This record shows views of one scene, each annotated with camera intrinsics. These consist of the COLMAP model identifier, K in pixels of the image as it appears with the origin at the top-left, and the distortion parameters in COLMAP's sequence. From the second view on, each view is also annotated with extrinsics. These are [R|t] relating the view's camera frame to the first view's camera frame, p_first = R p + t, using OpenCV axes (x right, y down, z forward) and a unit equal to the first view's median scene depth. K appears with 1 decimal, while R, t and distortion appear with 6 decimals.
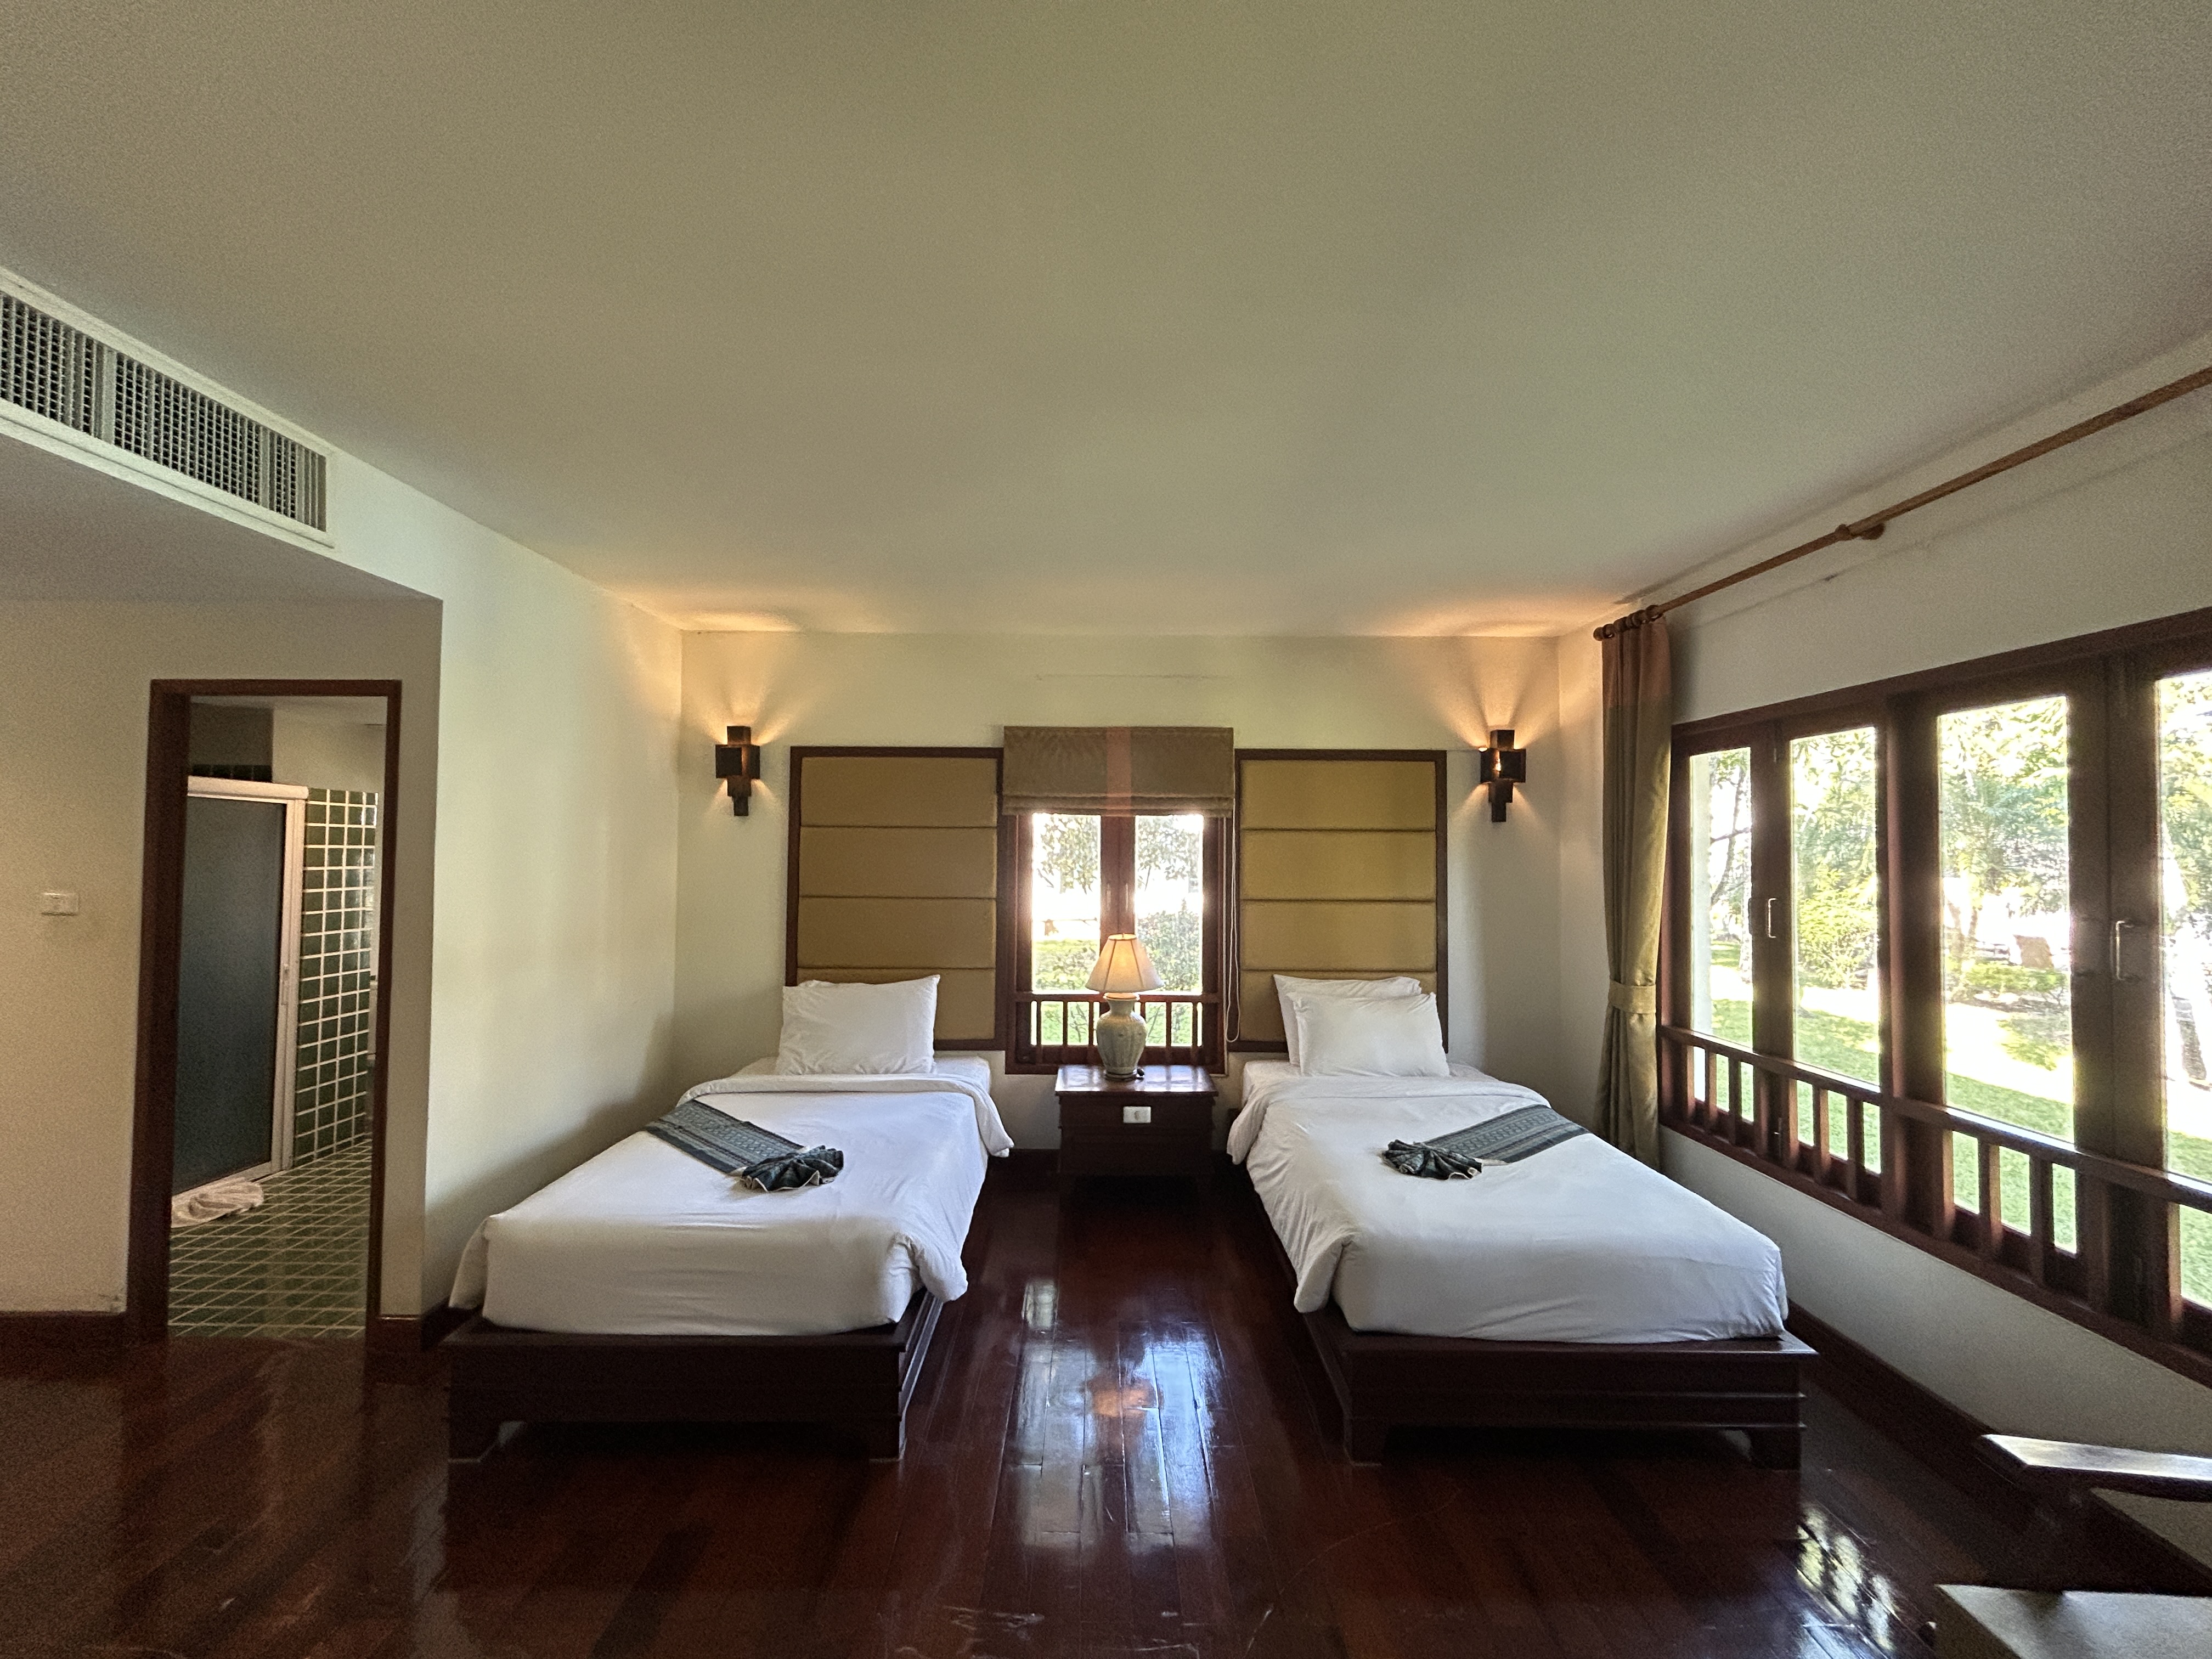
lens RADIAL K [[896.0, 0, 1096.7], [0, 896.0, 820.5], [0, 0, 1]] dist [-0.001688, 0.001032]
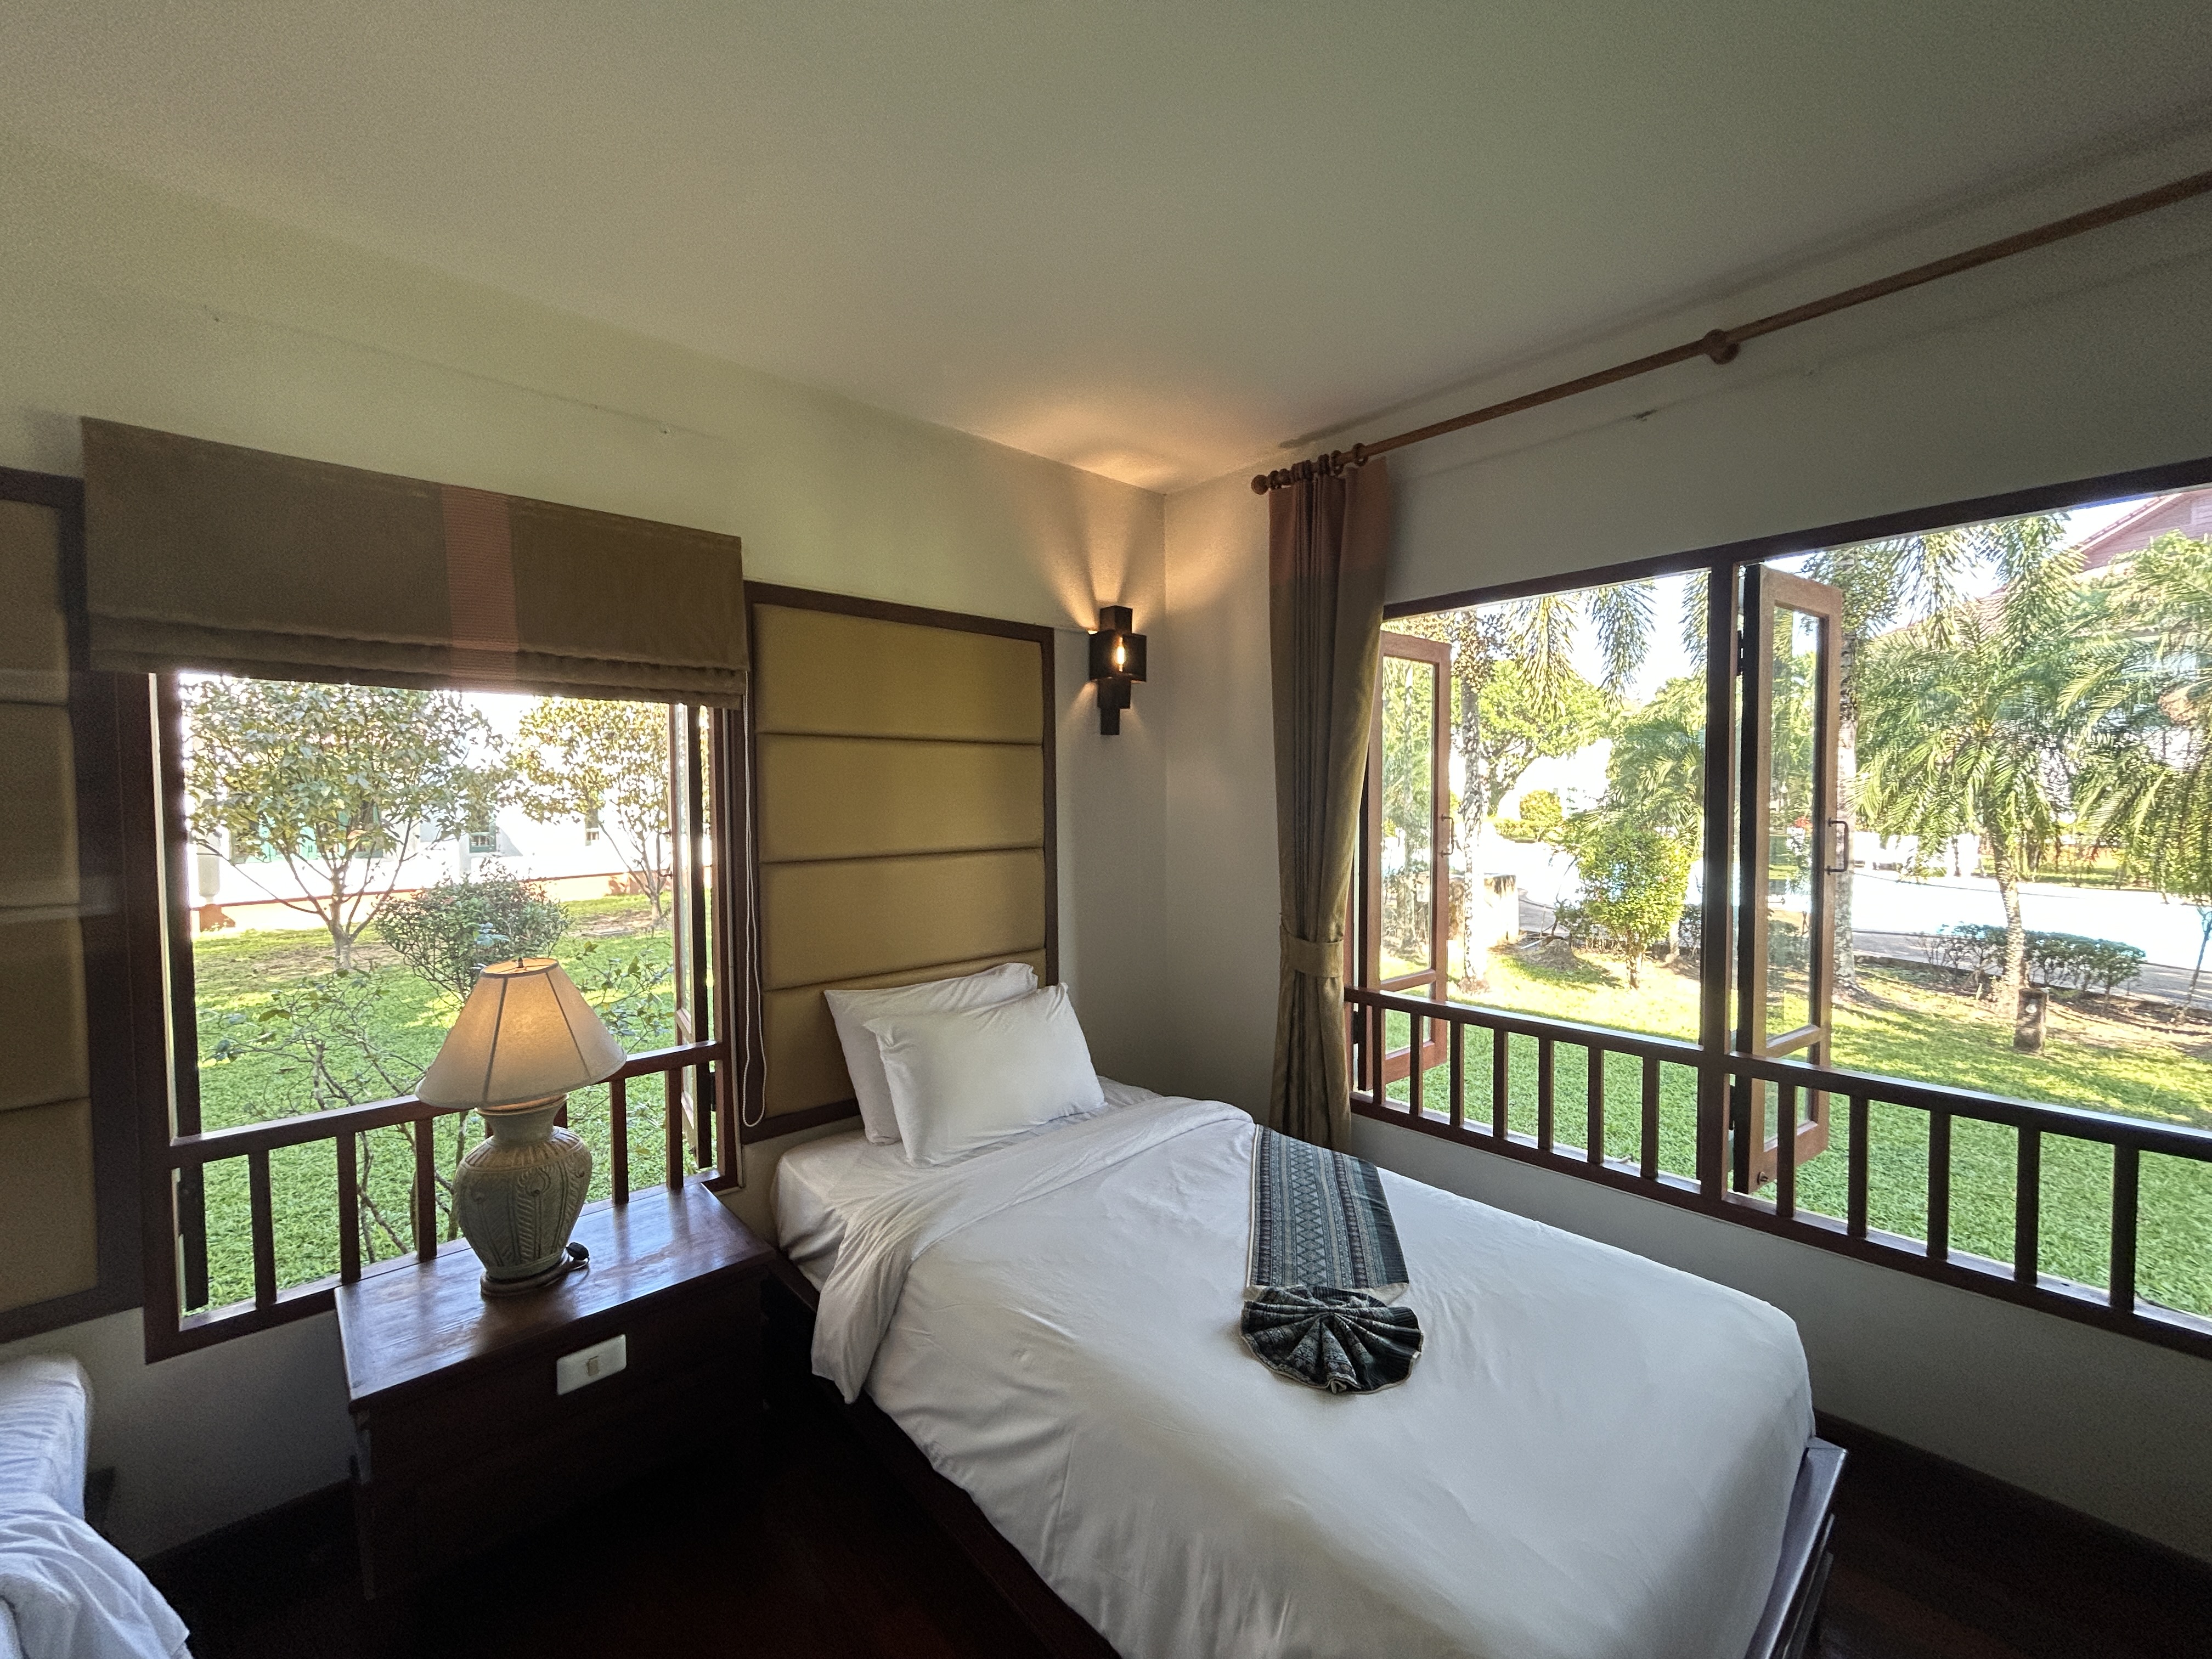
lens RADIAL K [[896.0, 0, 1105.4], [0, 896.0, 827.4], [0, 0, 1]] dist [-0.001688, 0.001032]
pose [[0.738151, -0.037373, 0.673600, -0.051114], [-0.009554, 0.997785, 0.065828, 0.029747], [-0.674568, -0.055026, 0.736159, 0.473128]]
